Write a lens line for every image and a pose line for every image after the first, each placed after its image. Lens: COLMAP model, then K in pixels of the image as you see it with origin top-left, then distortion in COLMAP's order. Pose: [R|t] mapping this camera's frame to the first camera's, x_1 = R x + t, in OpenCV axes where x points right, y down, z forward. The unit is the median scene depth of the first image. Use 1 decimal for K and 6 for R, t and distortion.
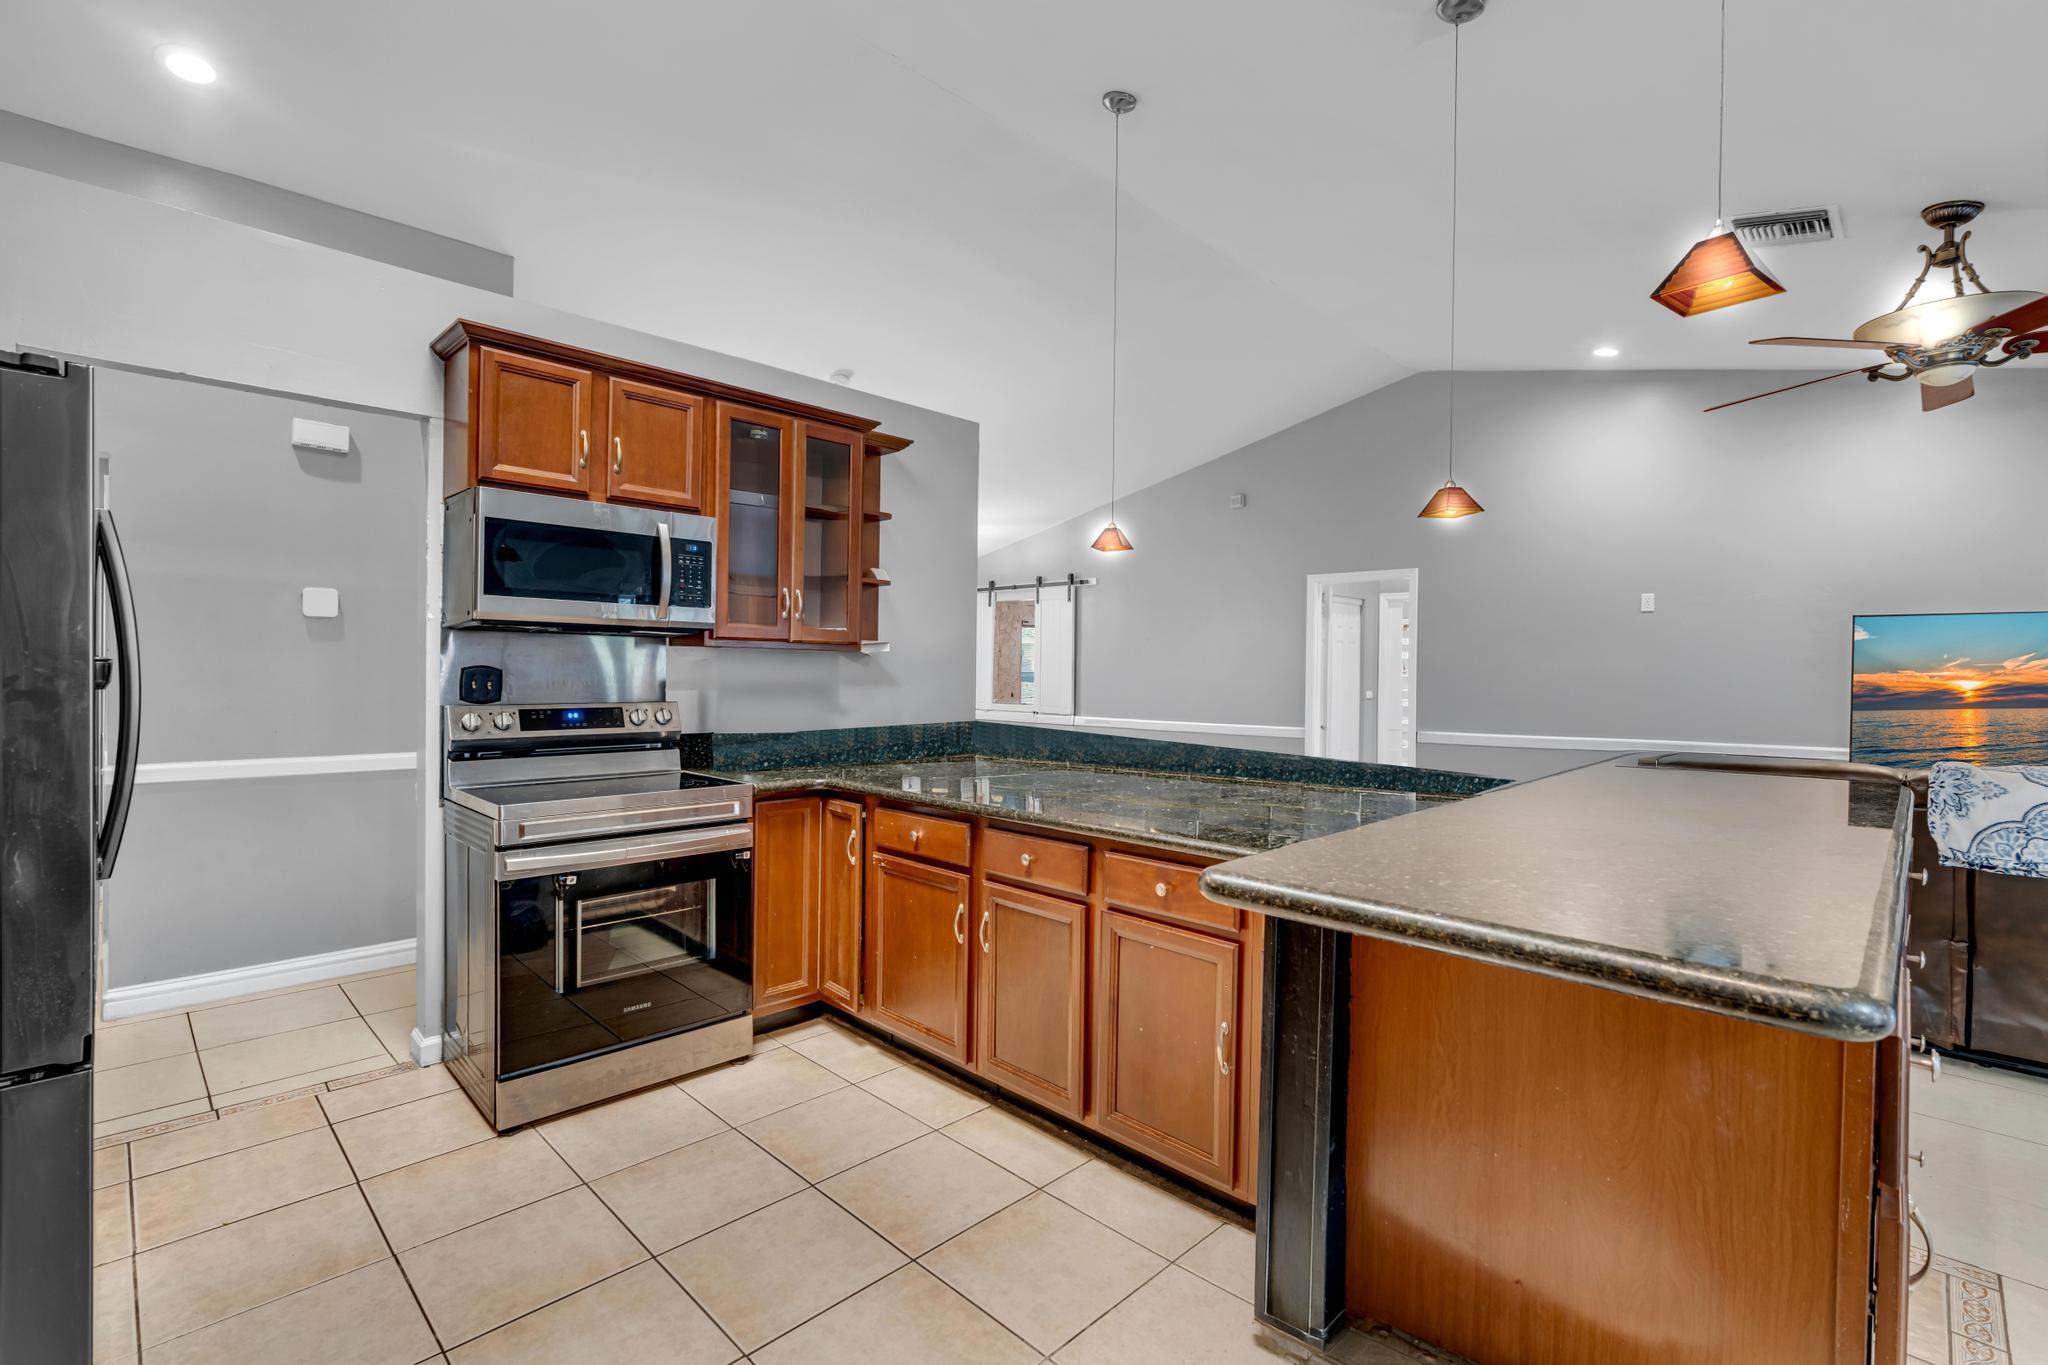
lens RADIAL K [[915.0, 0, 1017.5], [0, 915.0, 676.1], [0, 0, 1]] dist [-0.011302, 0.008783]
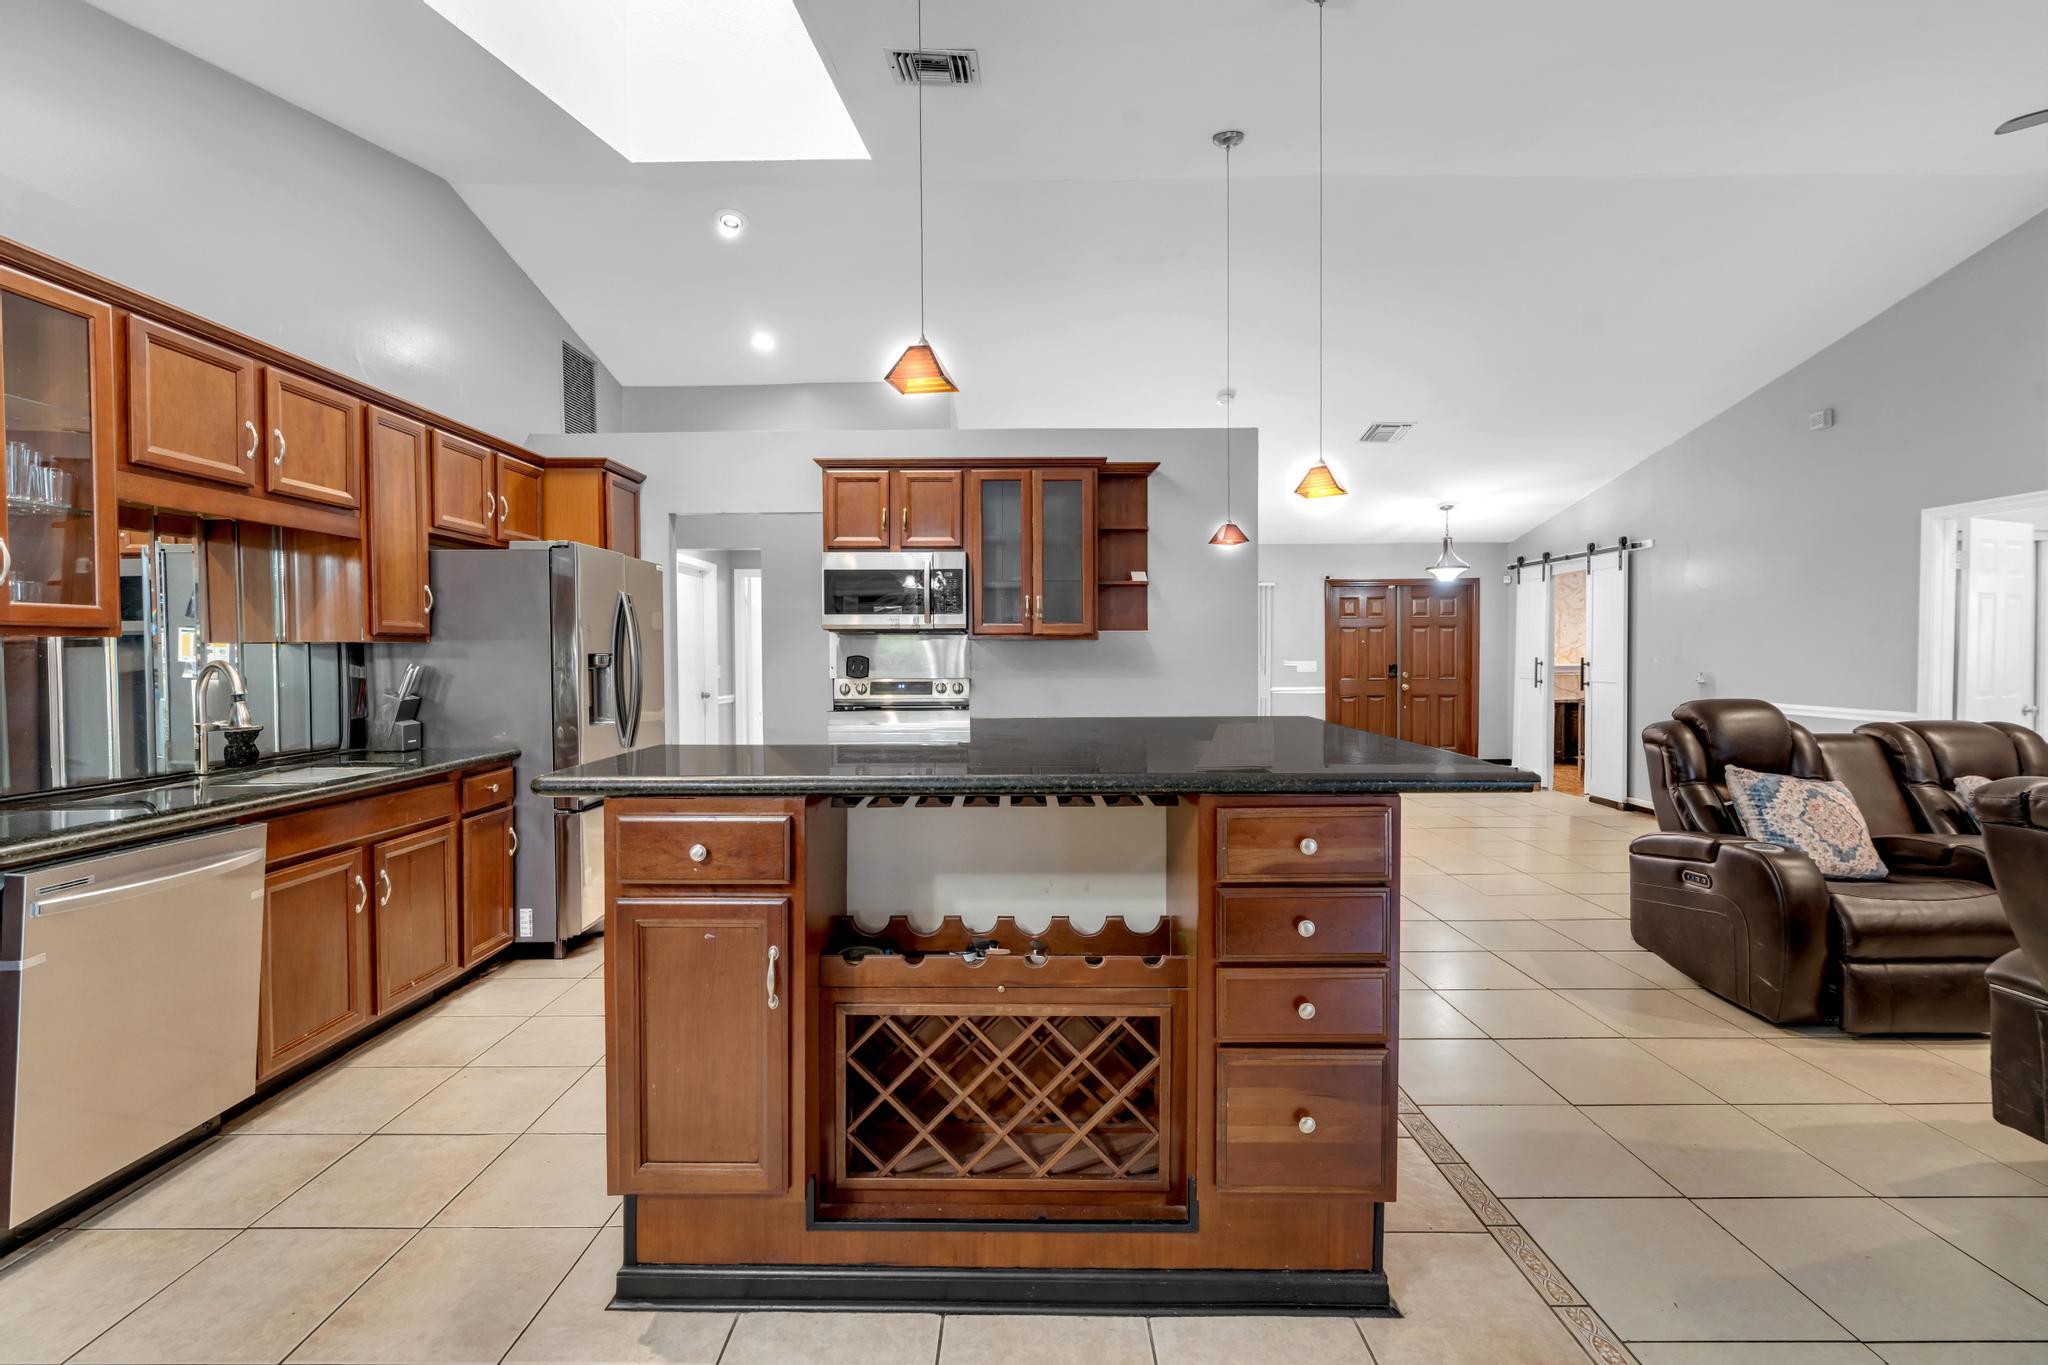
lens RADIAL K [[915.0, 0, 1017.5], [0, 915.0, 676.1], [0, 0, 1]] dist [-0.011302, 0.008783]
pose [[0.700108, 0.003659, -0.714028, 0.602635], [0.006631, 0.999910, 0.011625, 0.006328], [0.714006, -0.012873, 0.700021, 0.028814]]
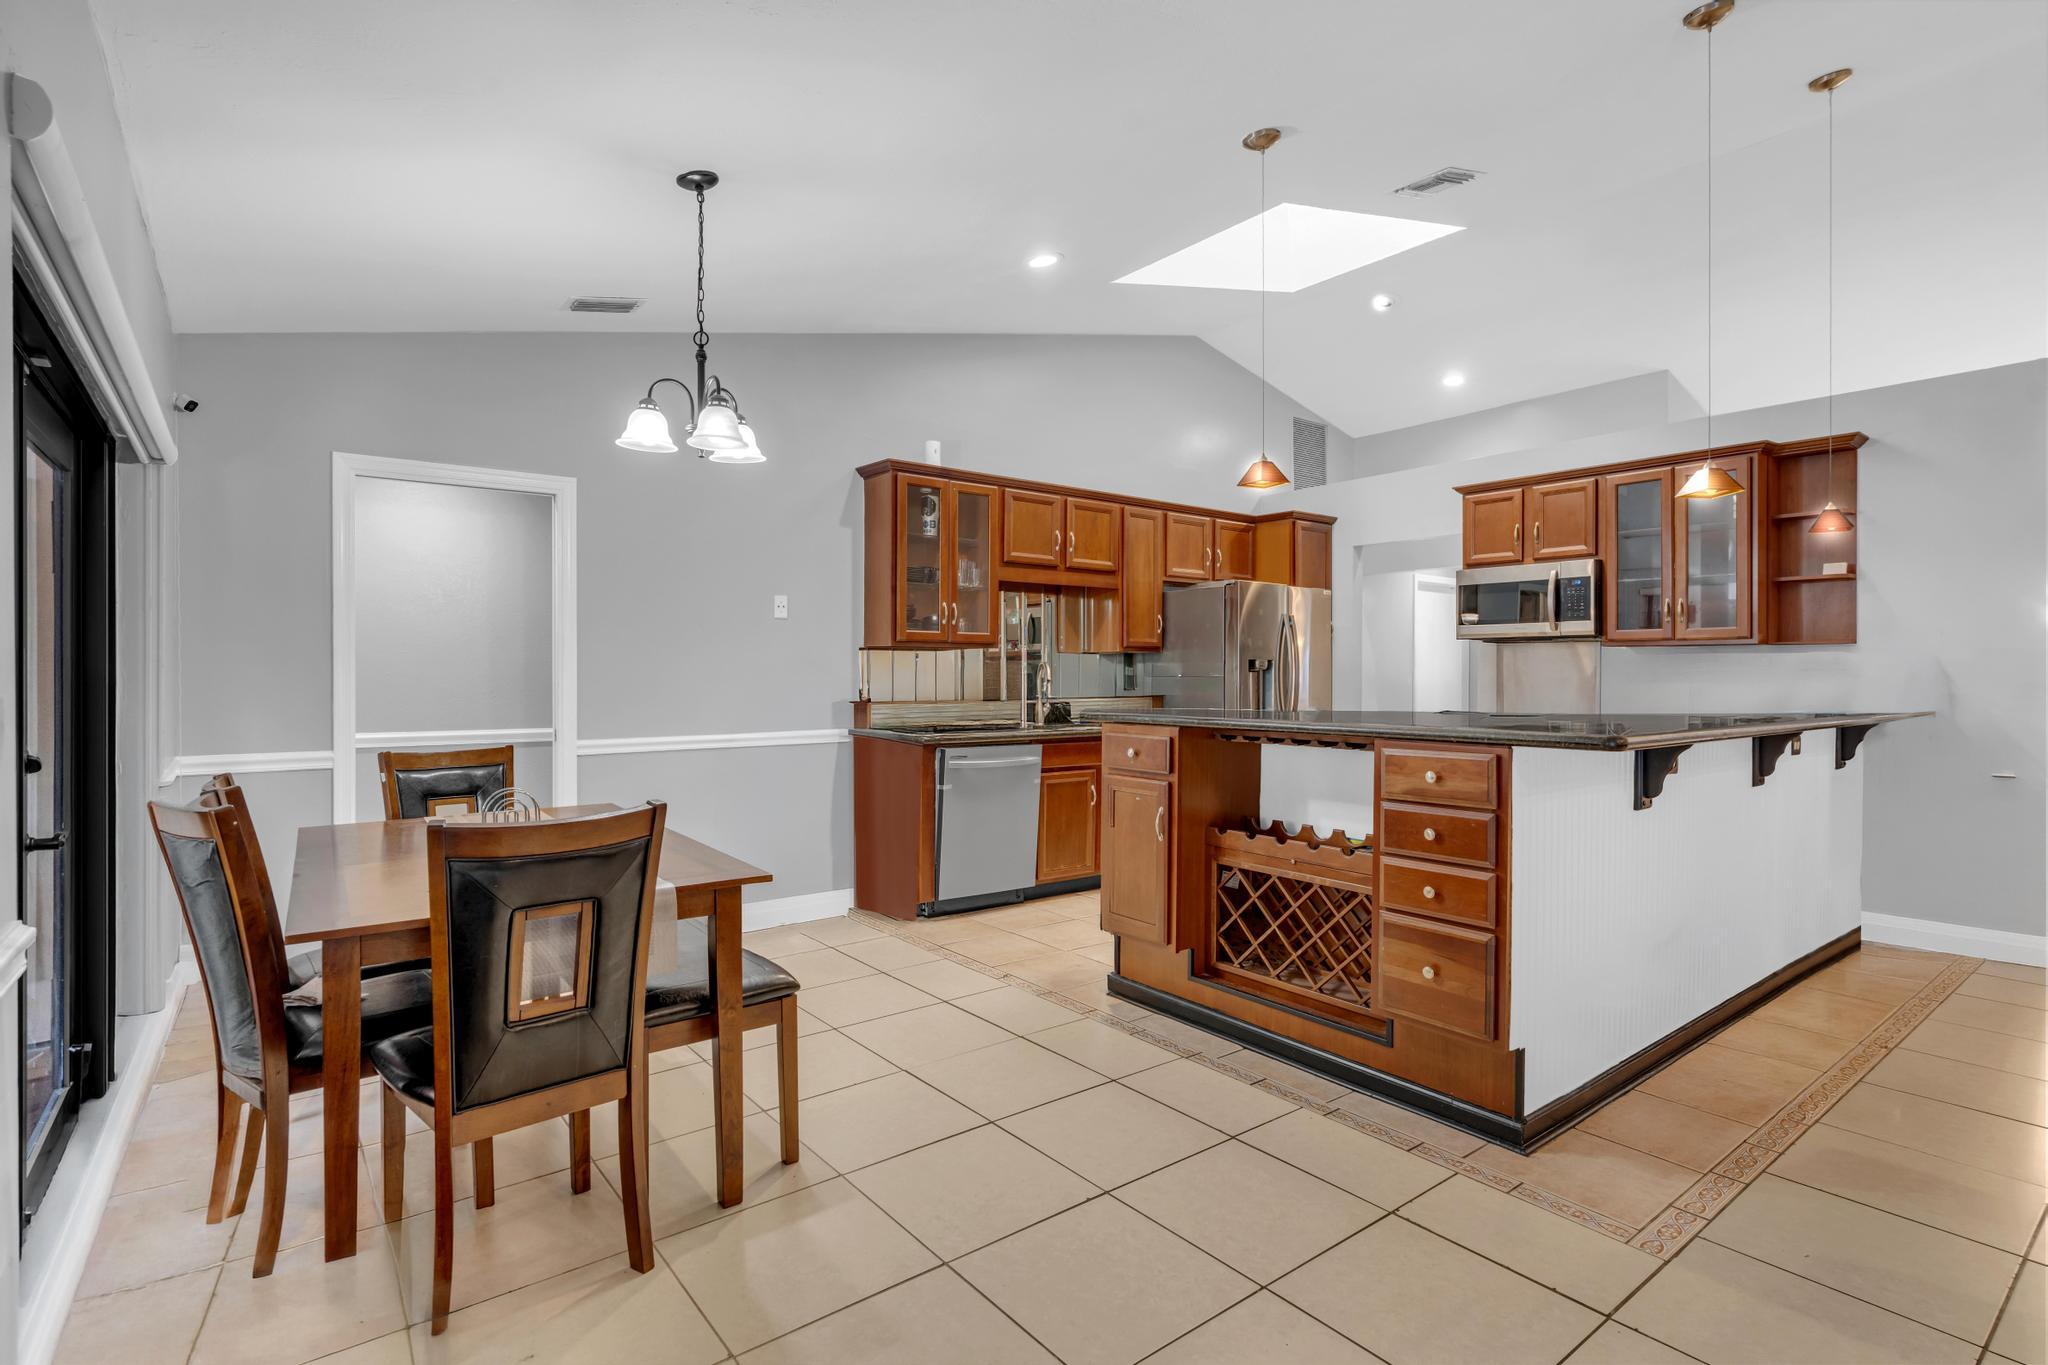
lens RADIAL K [[988.5, 0, 1025.0], [0, 988.5, 679.1], [0, 0, 1]] dist [-0.000634, 0.001074]
pose [[-0.120964, -0.006793, -0.992634, 1.065828], [-0.012156, 0.999912, -0.005361, 0.031292], [0.992582, 0.011418, -0.121036, 0.223276]]
